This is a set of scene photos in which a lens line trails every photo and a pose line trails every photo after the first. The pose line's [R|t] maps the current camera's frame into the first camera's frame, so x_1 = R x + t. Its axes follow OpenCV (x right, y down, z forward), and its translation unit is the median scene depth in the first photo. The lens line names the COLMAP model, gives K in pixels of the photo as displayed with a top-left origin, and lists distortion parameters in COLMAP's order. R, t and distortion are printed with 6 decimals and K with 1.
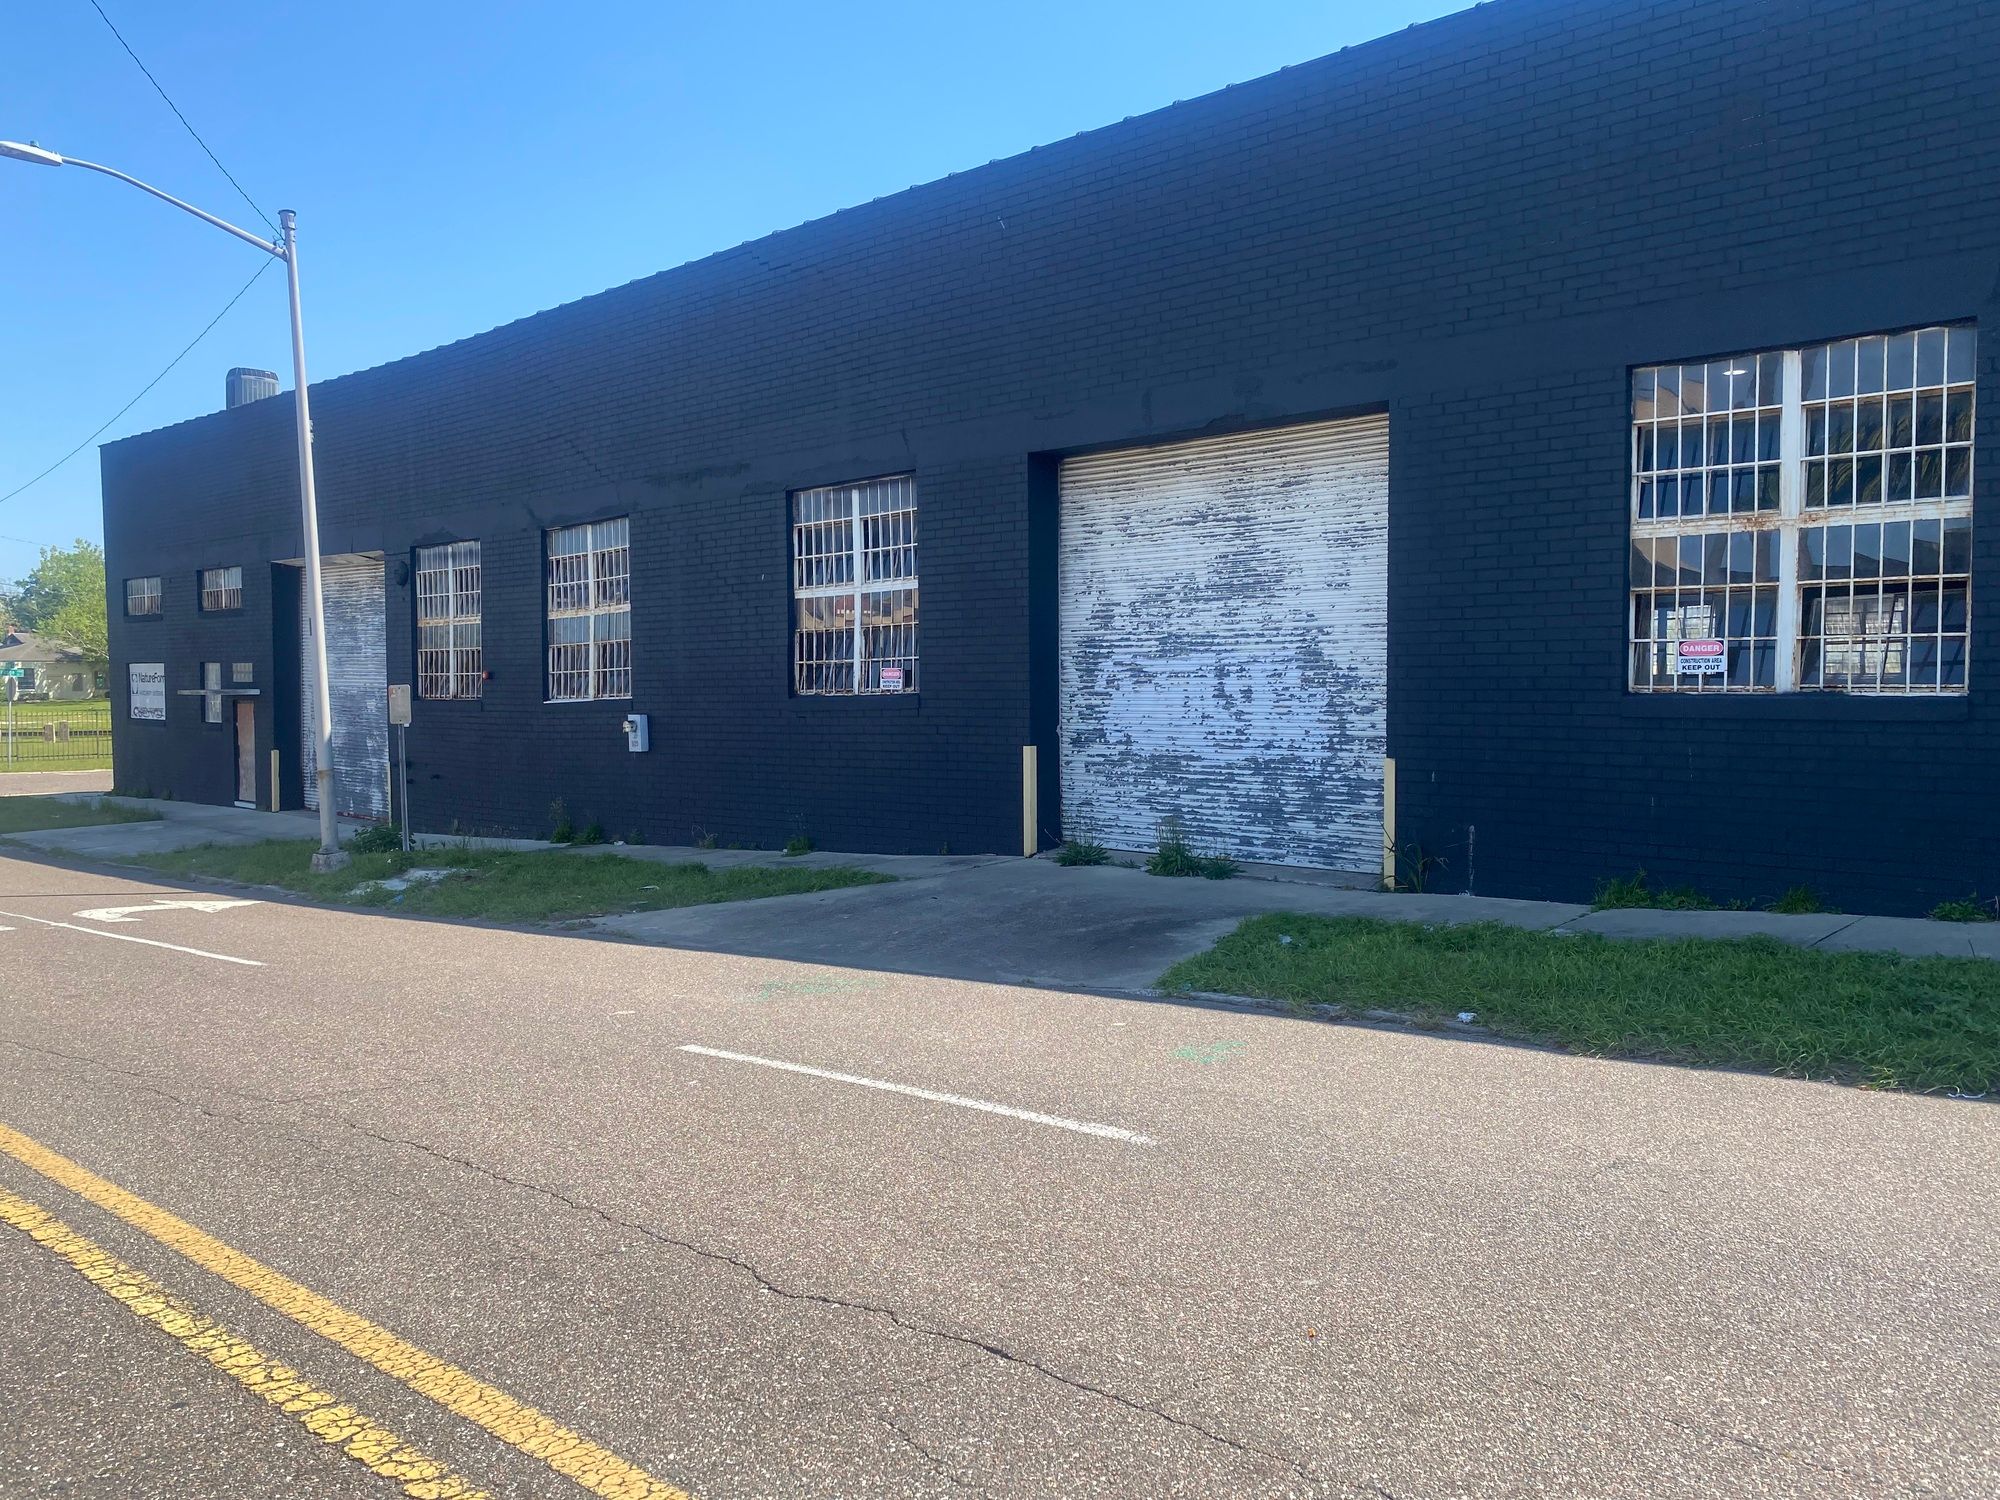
lens RADIAL K [[1513.5, 0, 976.7], [0, 1513.5, 760.3], [0, 0, 1]] dist [0.027224, -0.023152]
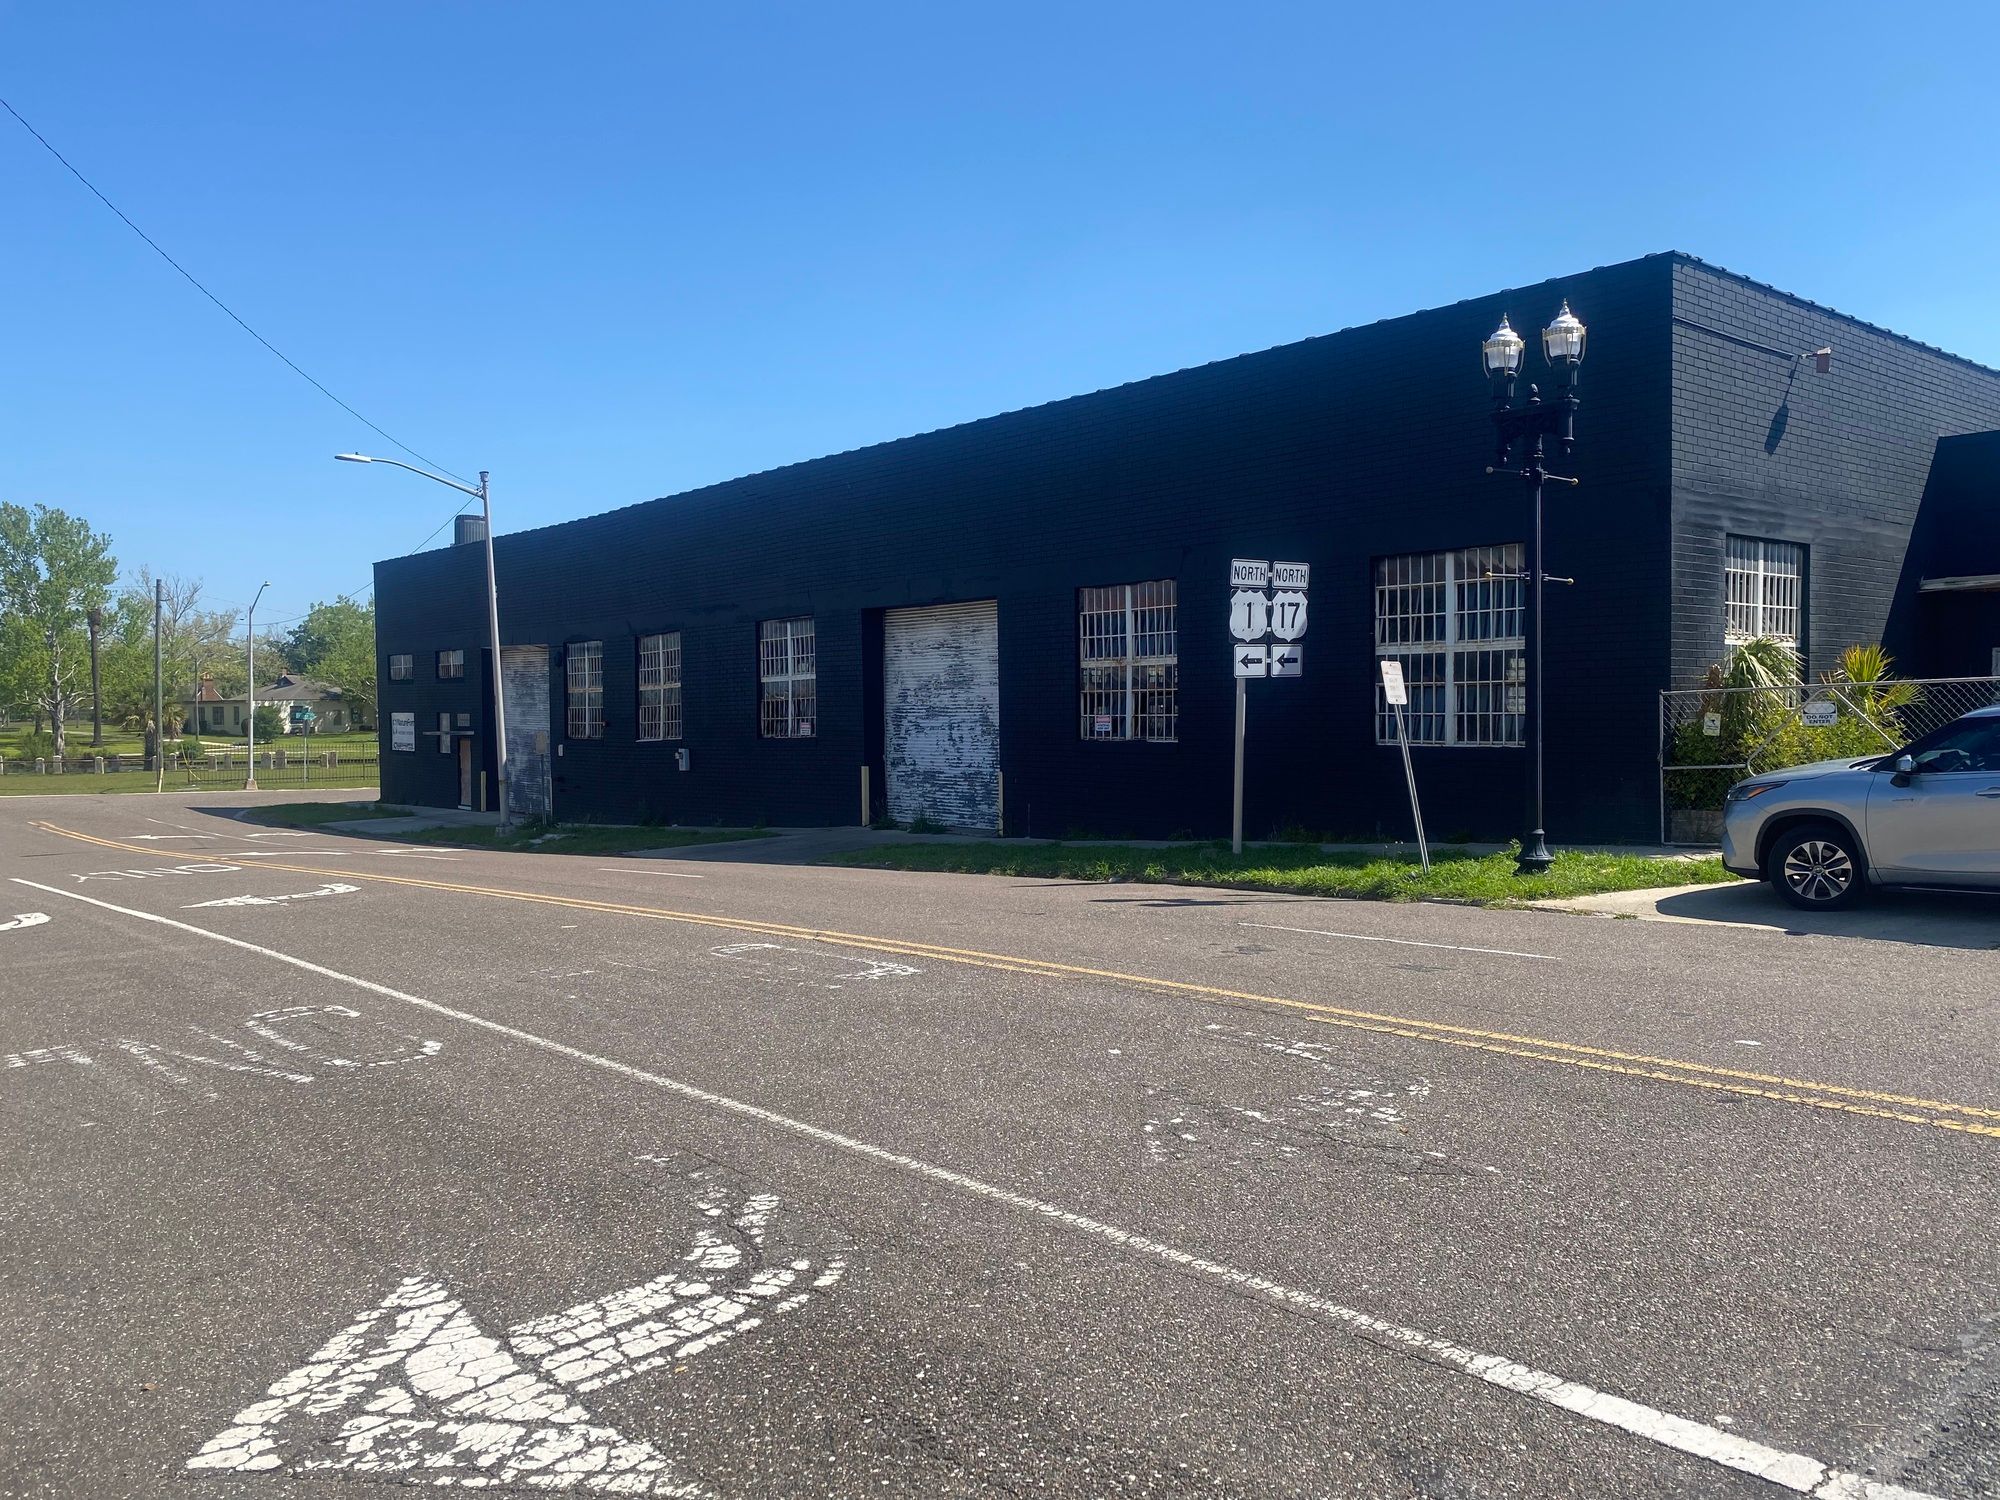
lens RADIAL K [[1513.5, 0, 1014.6], [0, 1513.5, 766.9], [0, 0, 1]] dist [0.027224, -0.023152]
pose [[0.994092, 0.000420, -0.108541, 0.415854], [-0.001977, 0.999897, -0.014238, 0.017137], [0.108523, 0.014368, 0.993990, -0.811530]]
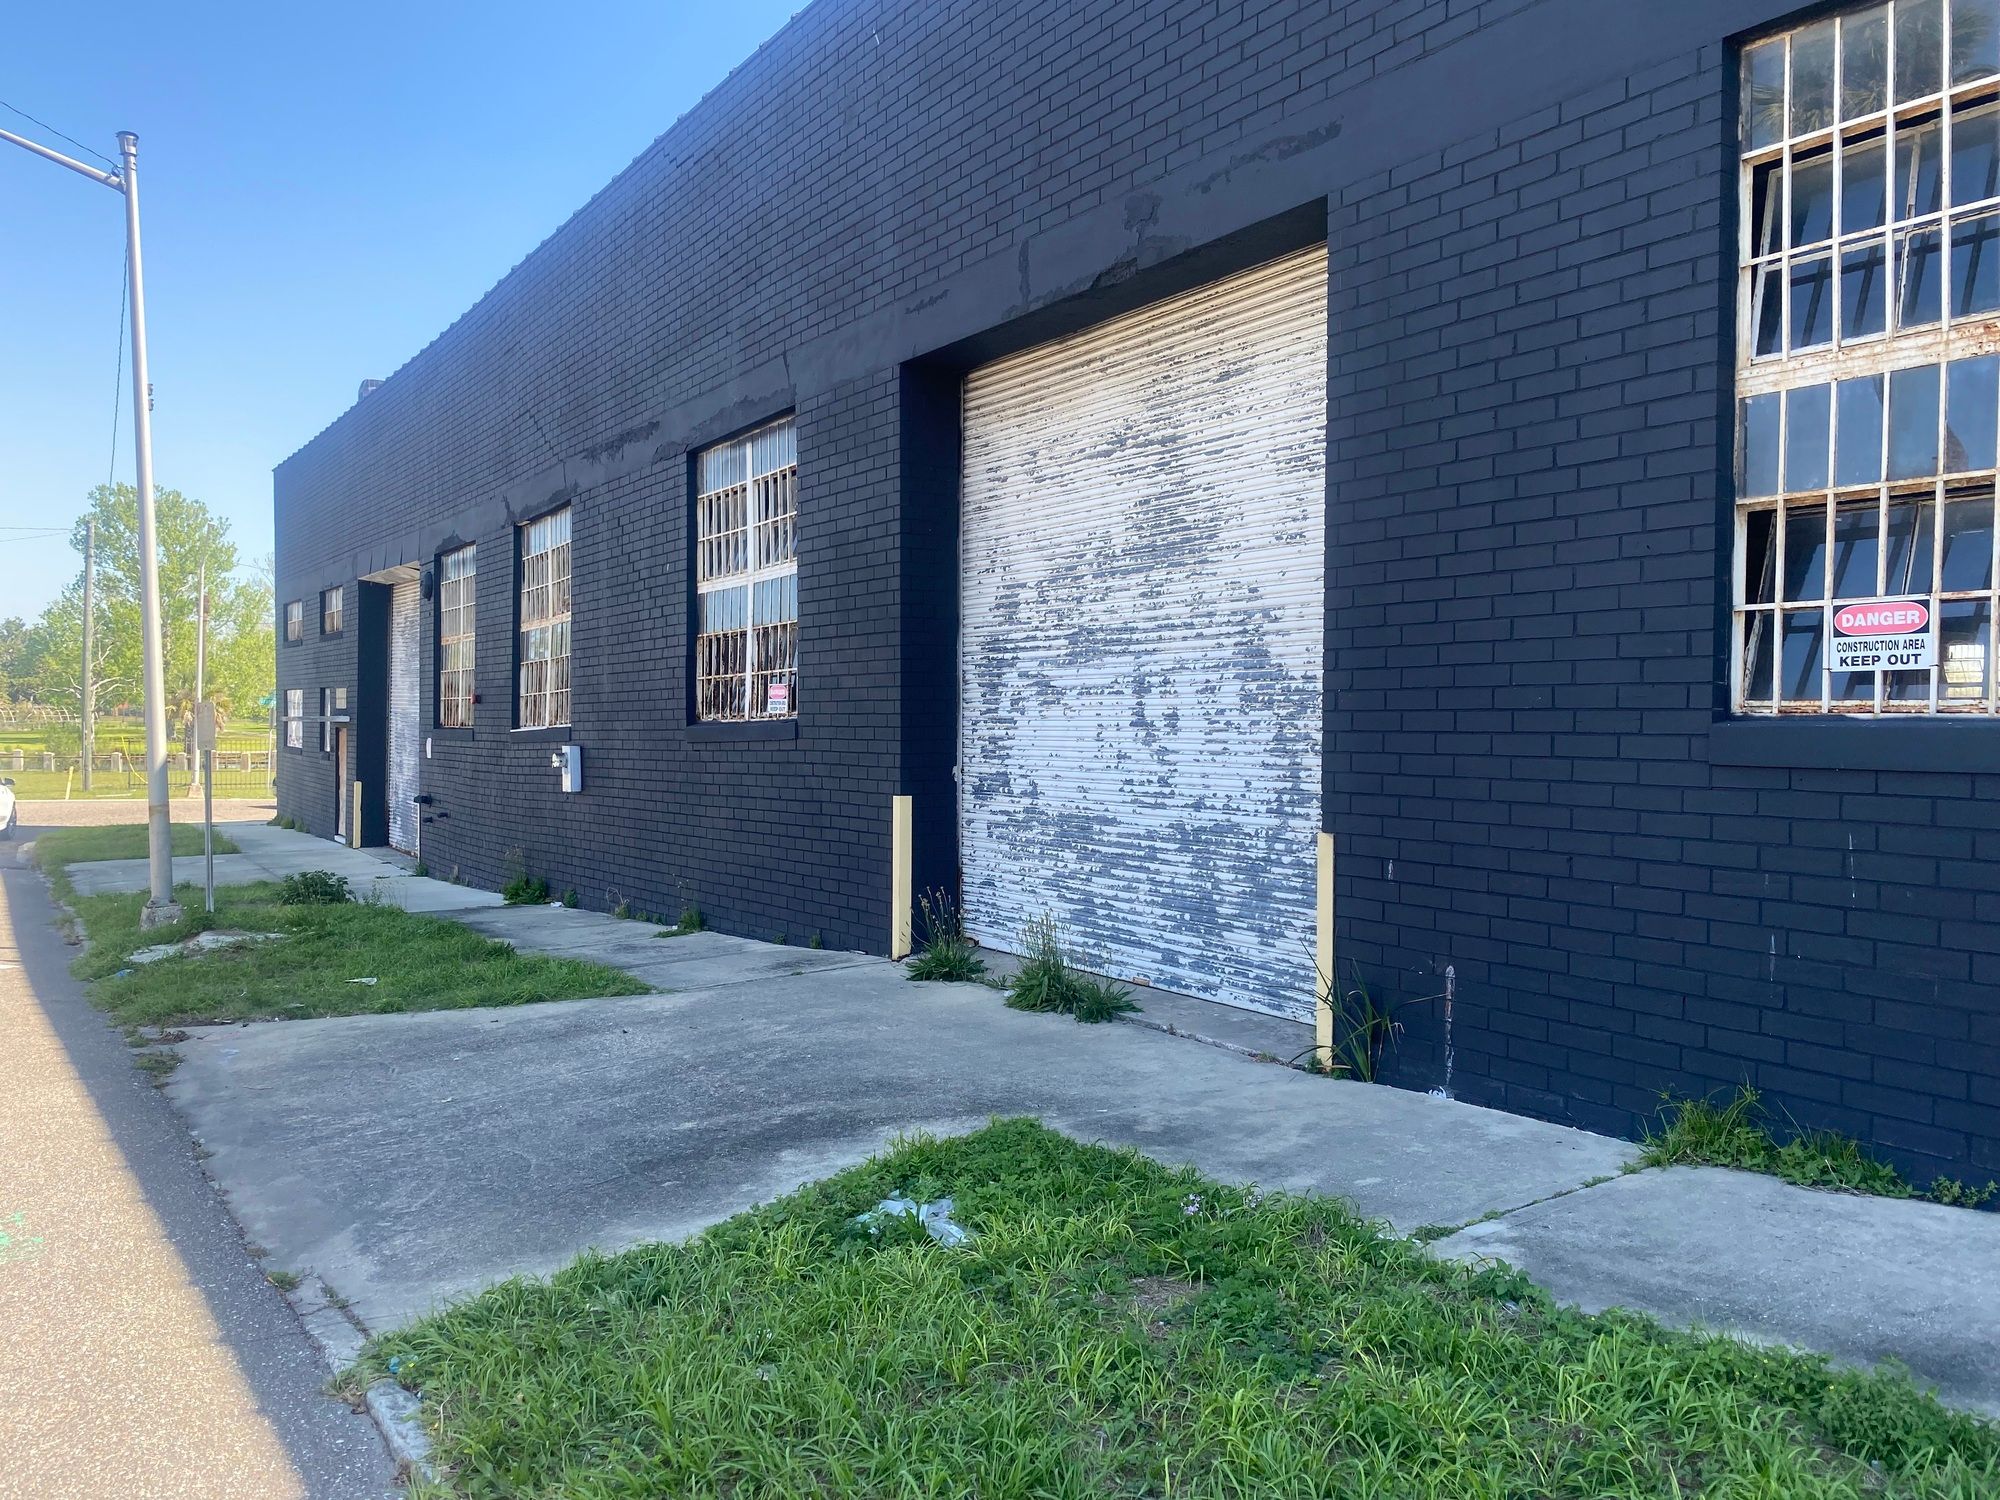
lens RADIAL K [[1513.5, 0, 985.0], [0, 1513.5, 757.5], [0, 0, 1]] dist [0.027224, -0.023152]
pose [[0.971315, 0.017096, -0.237182, 0.231496], [-0.024528, 0.999295, -0.028417, -0.008406], [0.236529, 0.033420, 0.971049, 0.349785]]
